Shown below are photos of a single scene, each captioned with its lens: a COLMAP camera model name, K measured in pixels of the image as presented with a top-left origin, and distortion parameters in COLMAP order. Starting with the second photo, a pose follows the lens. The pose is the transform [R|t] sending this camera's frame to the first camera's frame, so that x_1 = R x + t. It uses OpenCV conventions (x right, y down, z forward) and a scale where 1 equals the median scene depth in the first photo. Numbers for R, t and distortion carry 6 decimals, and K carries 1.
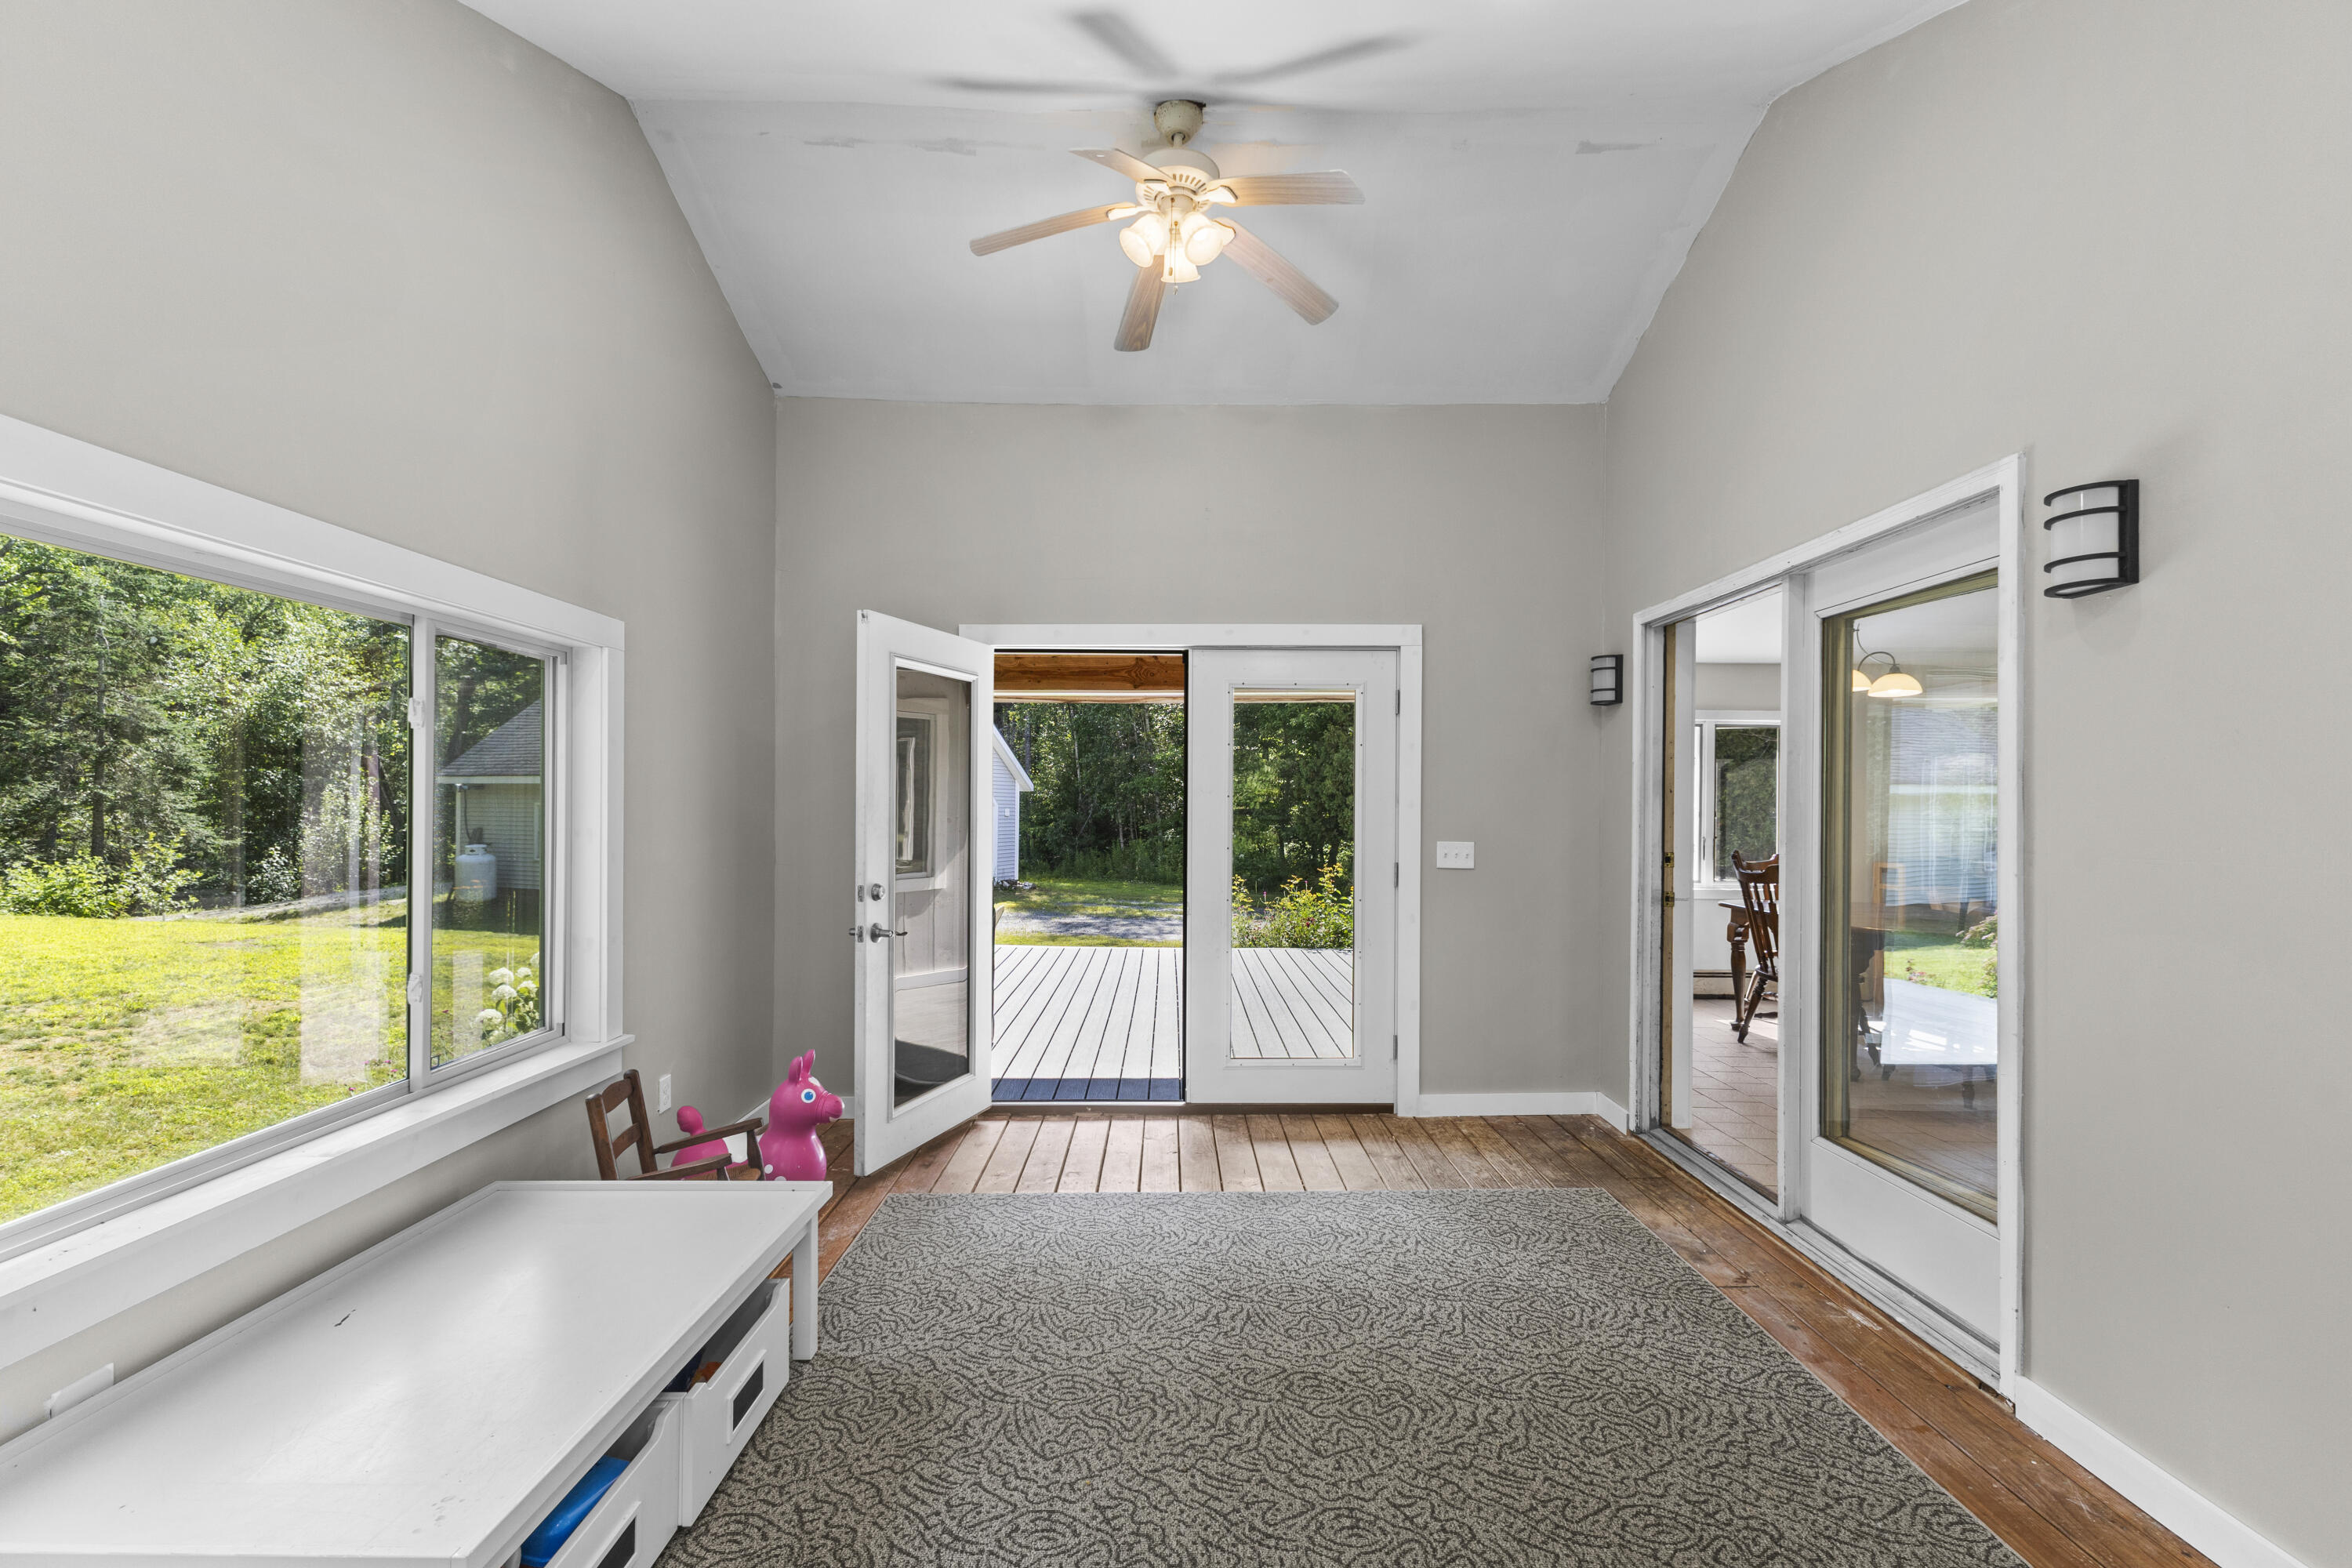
lens RADIAL K [[1025.5, 0, 1182.8], [0, 1025.5, 799.4], [0, 0, 1]] dist [0.000375, -0.000353]
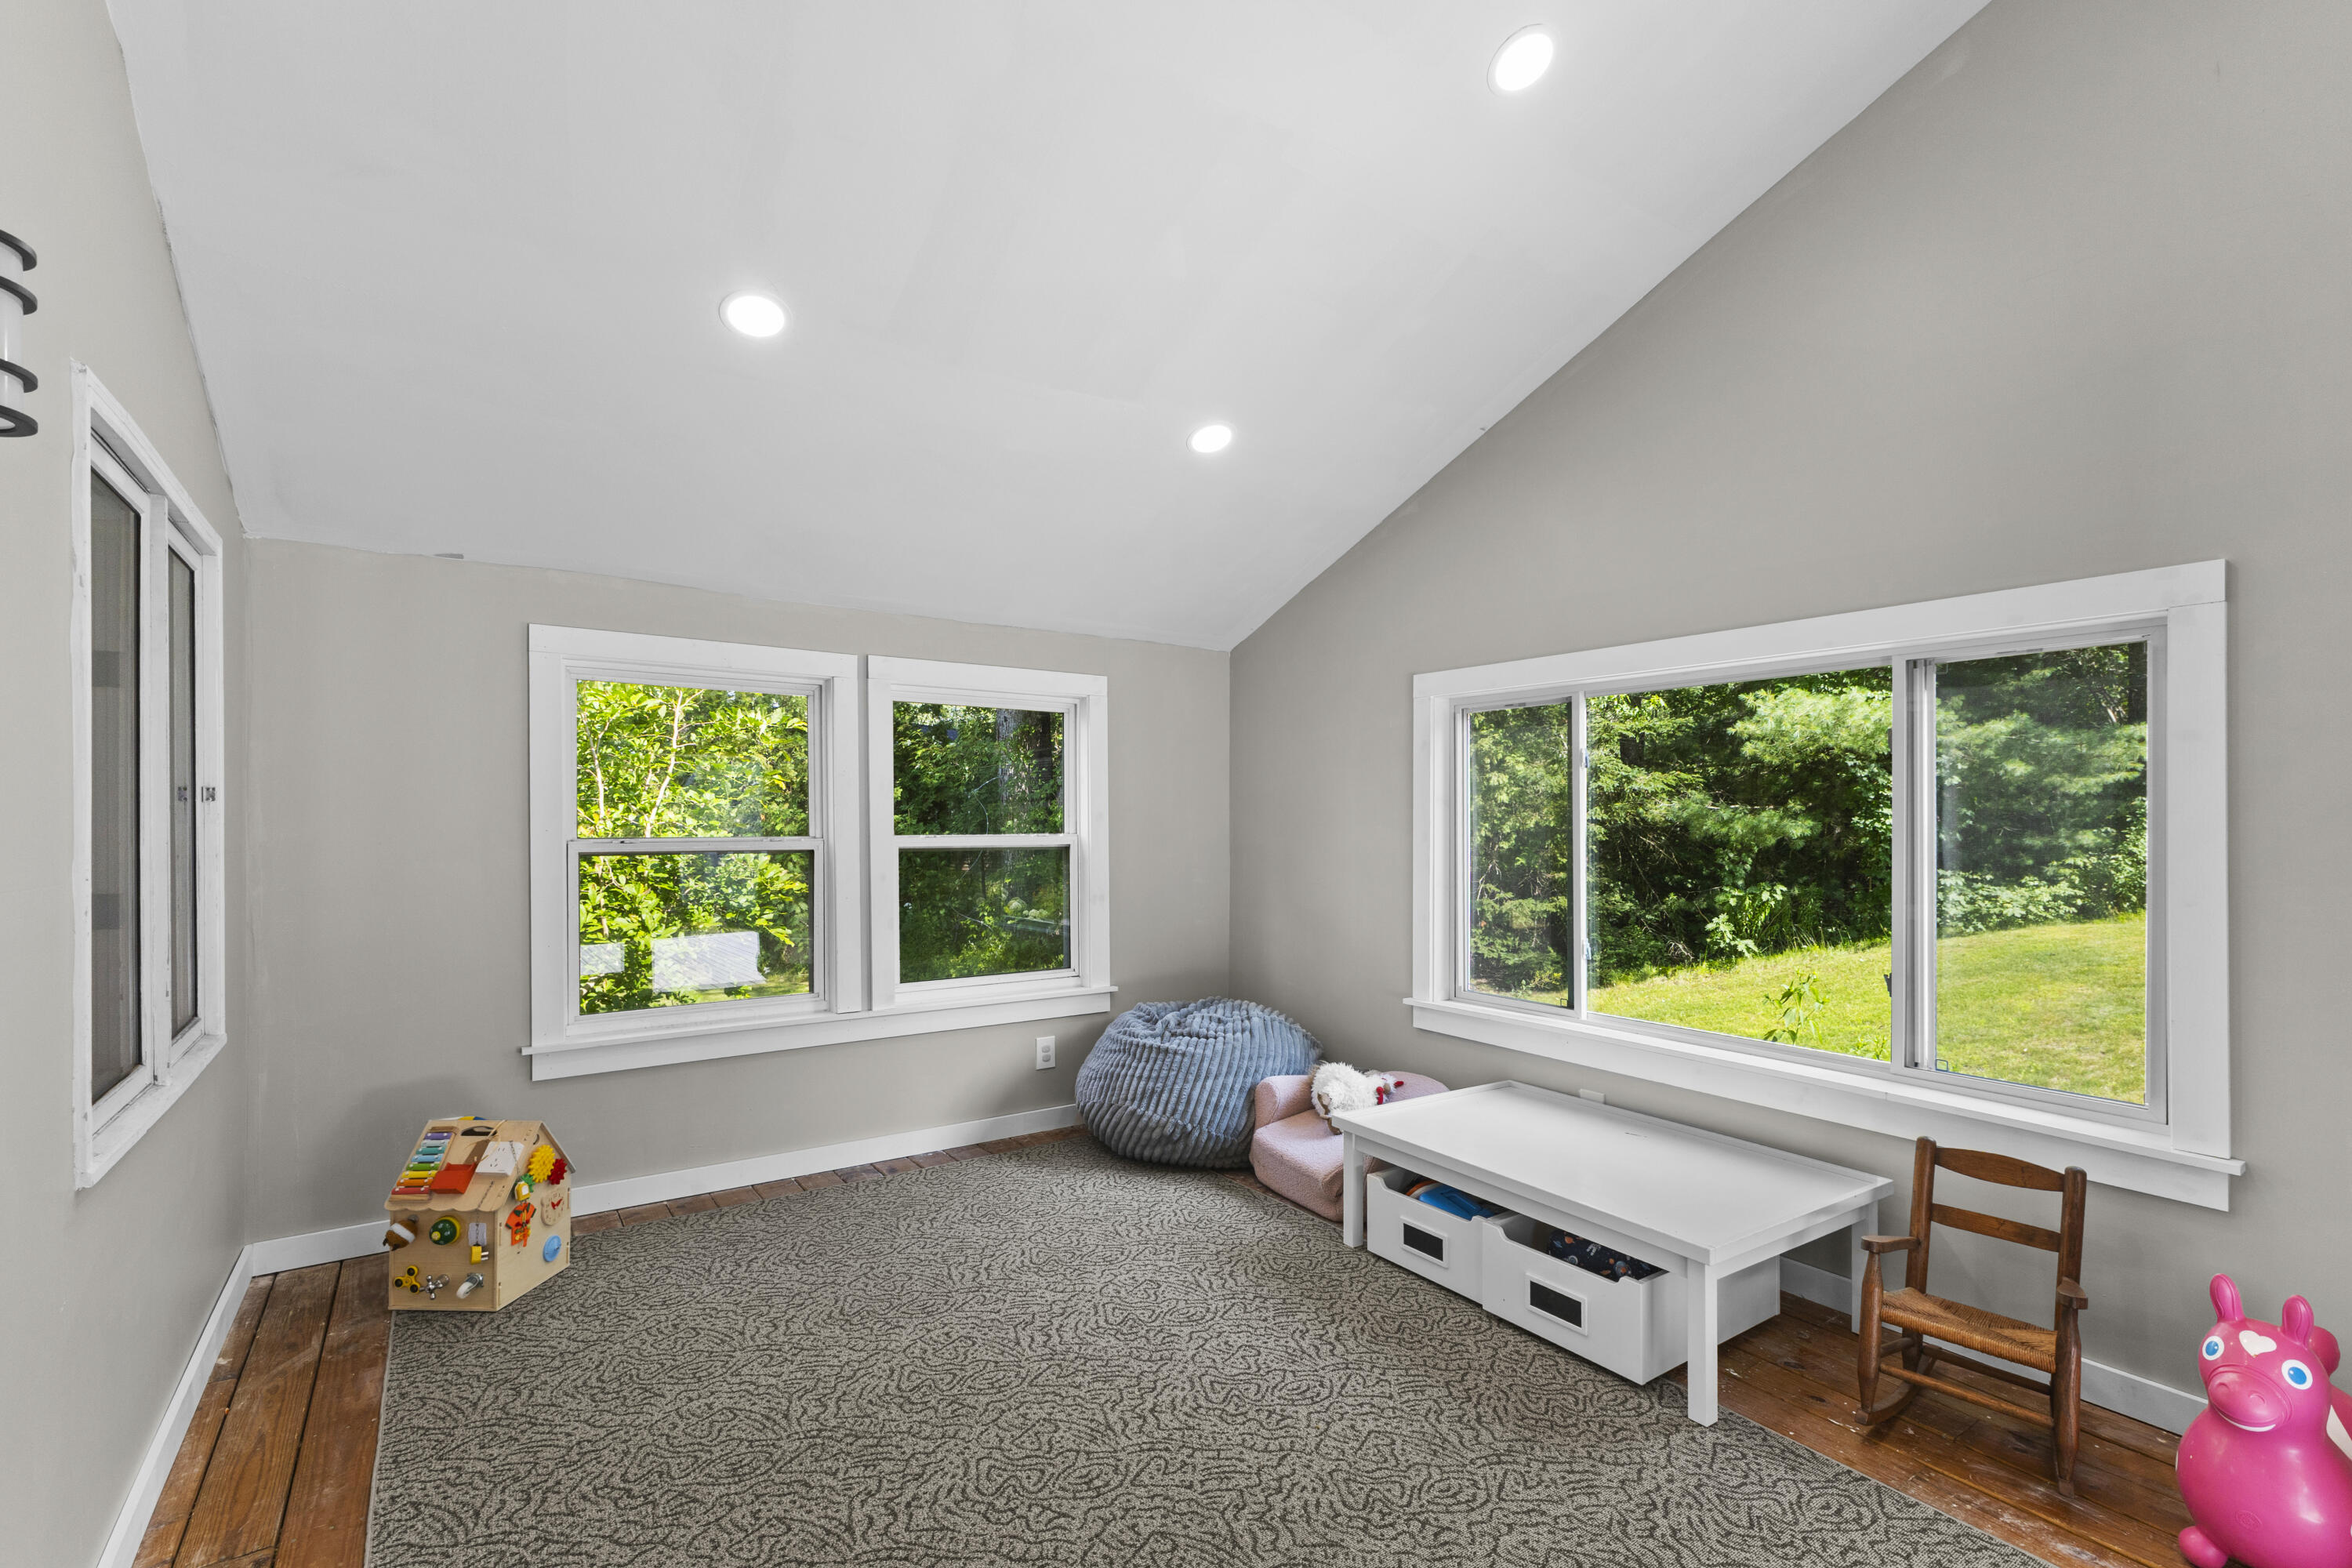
lens RADIAL K [[1025.5, 0, 1179.0], [0, 1025.5, 807.0], [0, 0, 1]] dist [0.000375, -0.000353]
pose [[-0.830746, -0.009694, -0.556568, 0.674502], [0.003122, 0.999751, -0.022073, 0.017818], [0.556643, -0.020074, -0.830509, 1.898819]]
